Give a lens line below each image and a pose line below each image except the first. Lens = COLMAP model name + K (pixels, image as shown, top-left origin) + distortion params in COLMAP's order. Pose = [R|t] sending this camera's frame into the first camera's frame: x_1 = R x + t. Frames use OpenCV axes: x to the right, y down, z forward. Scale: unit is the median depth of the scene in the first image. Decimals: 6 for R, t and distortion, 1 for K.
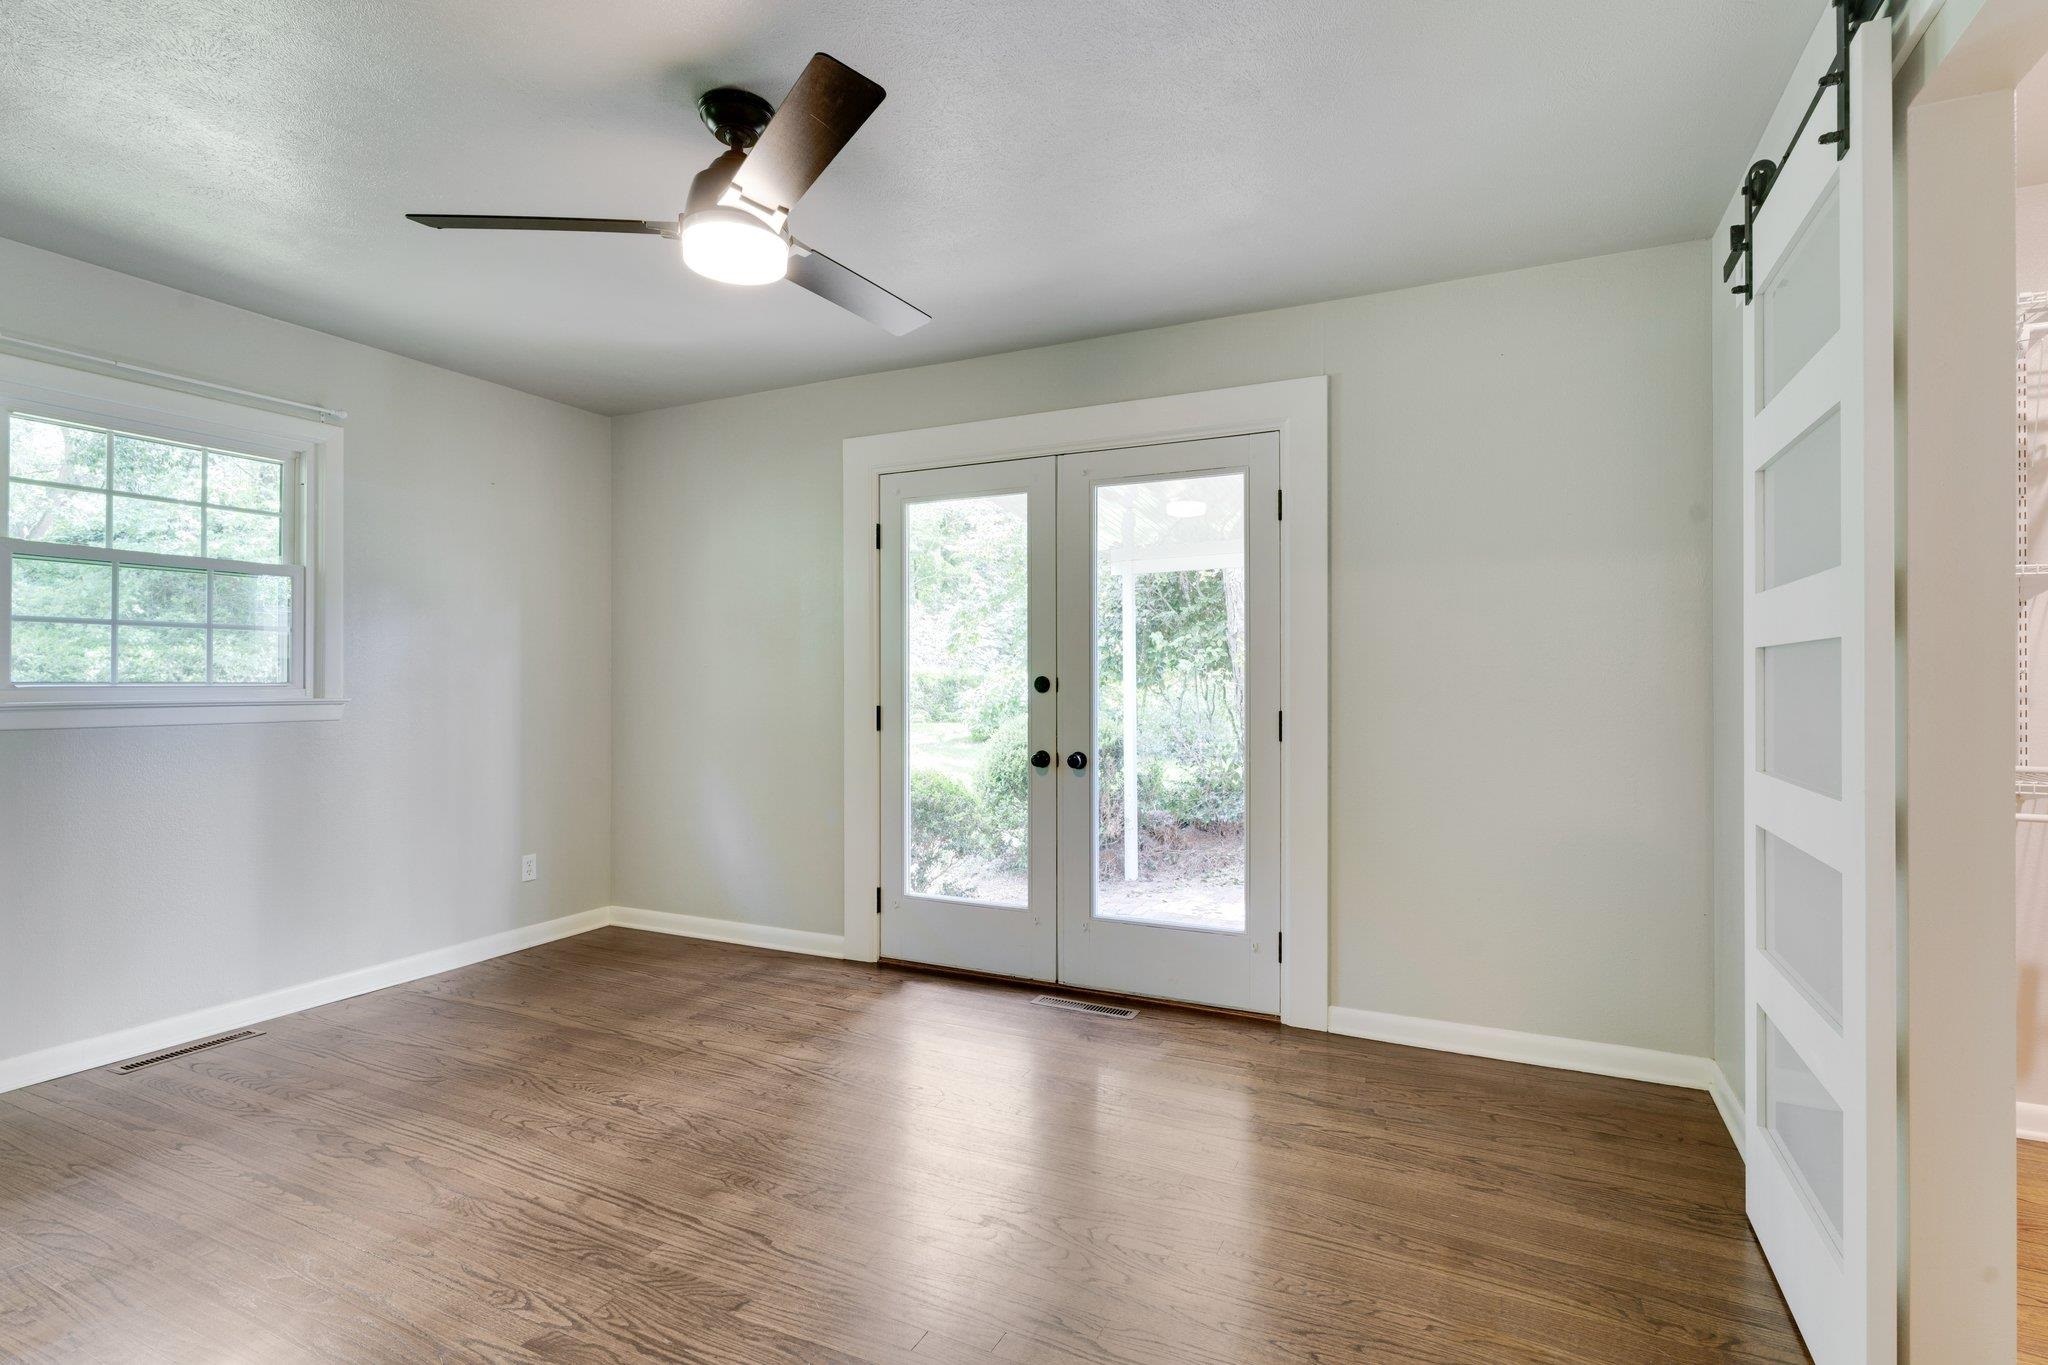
lens RADIAL K [[983.7, 0, 1027.1], [0, 983.7, 672.8], [0, 0, 1]] dist [0.000921, 0.000543]
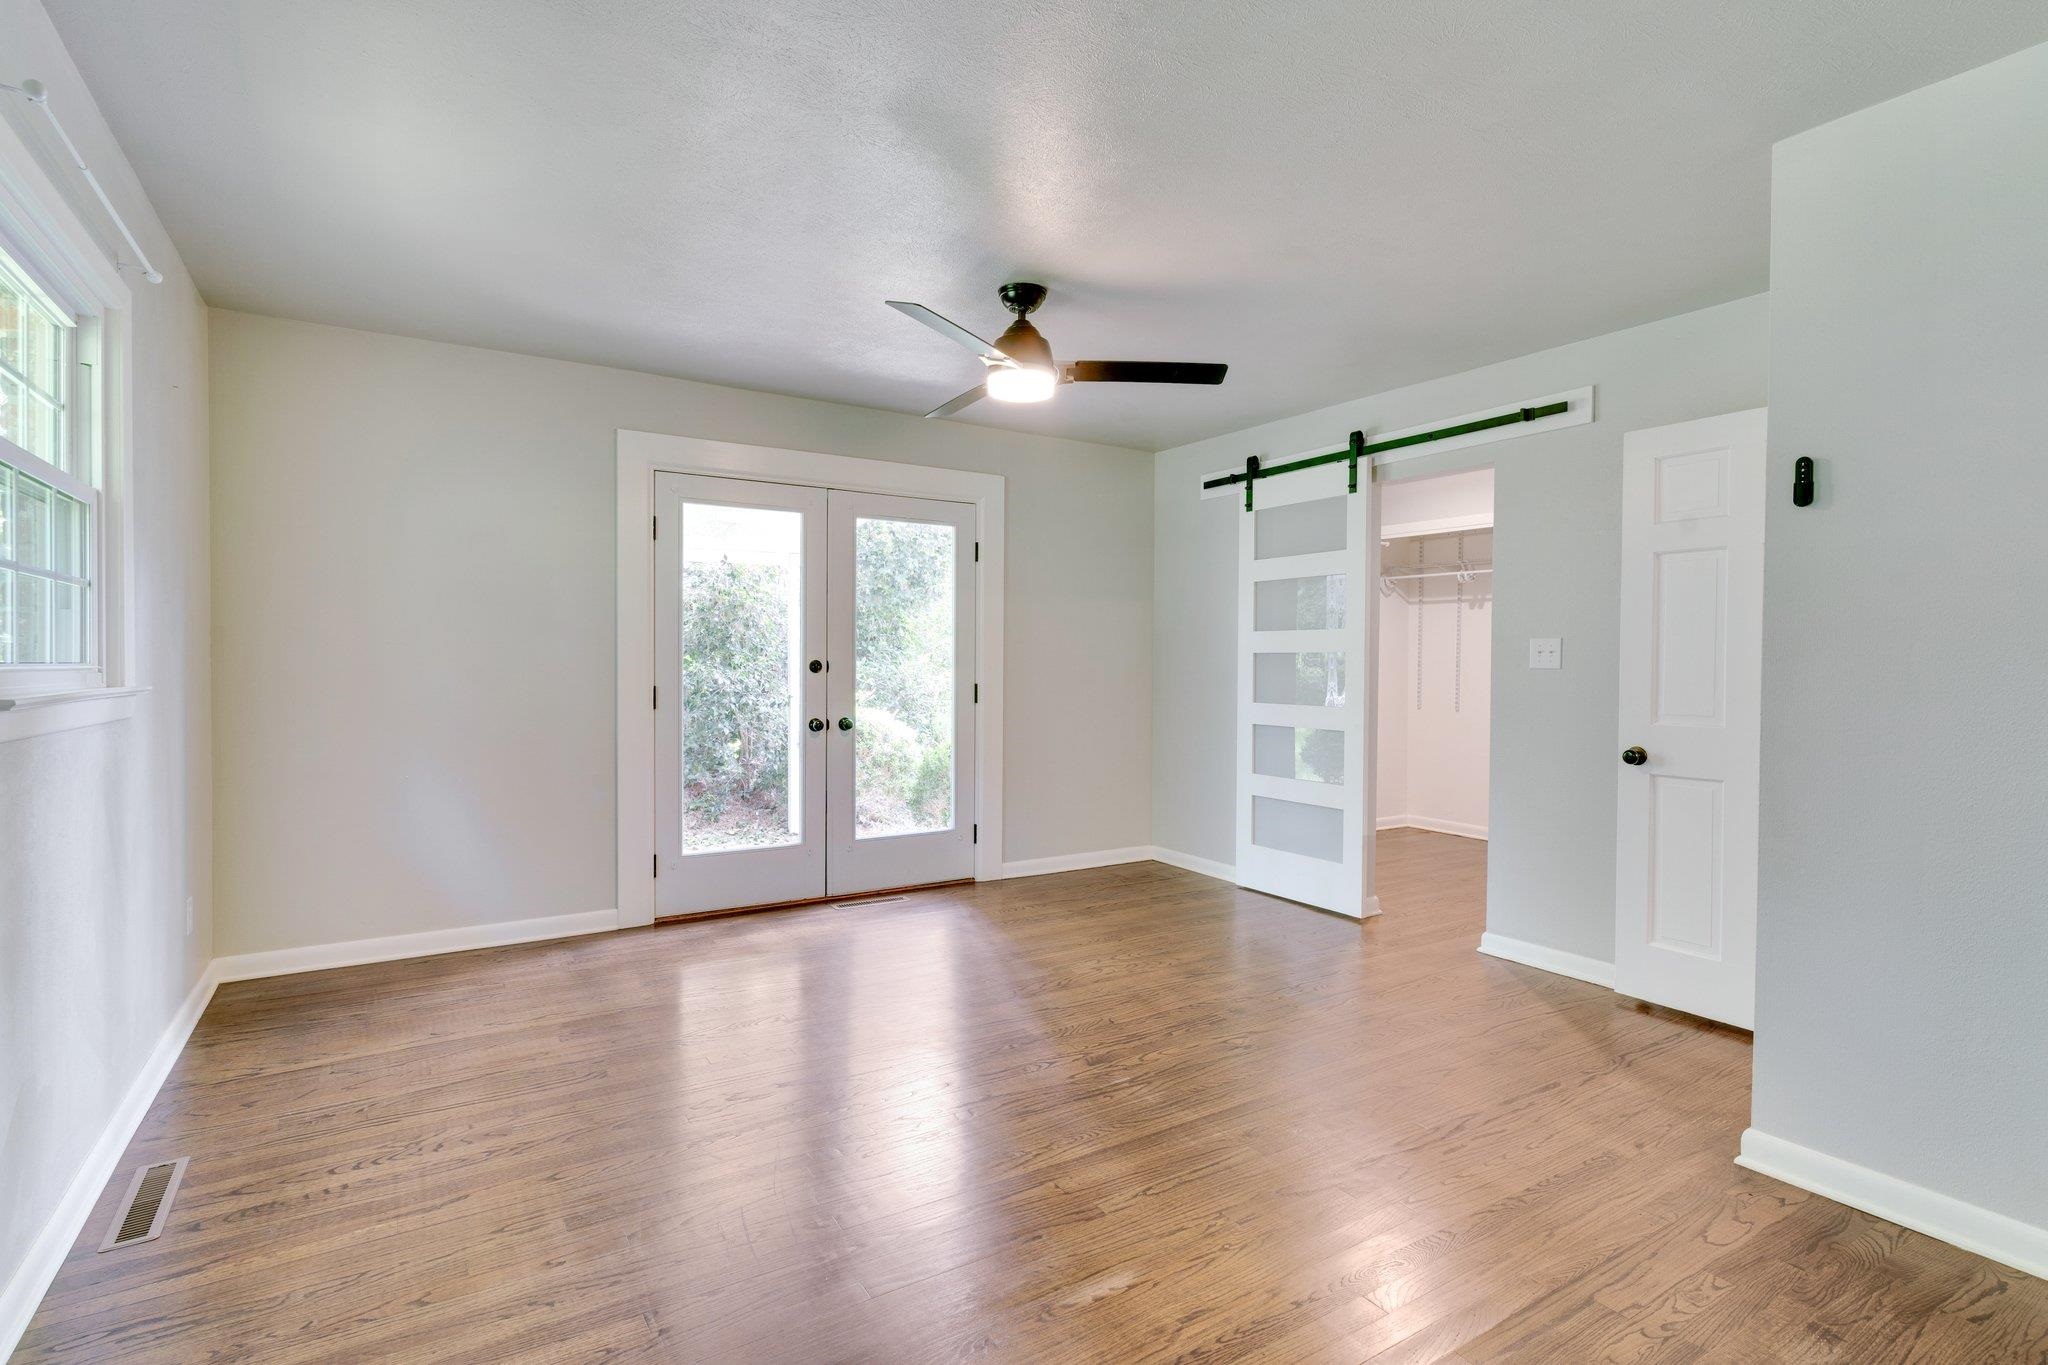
lens RADIAL K [[983.7, 0, 989.5], [0, 983.7, 672.1], [0, 0, 1]] dist [0.000921, 0.000543]
pose [[0.542119, -0.004028, 0.840292, -0.937508], [-0.010629, 0.999876, 0.011650, 0.002368], [-0.840234, -0.015247, 0.542009, 0.121326]]
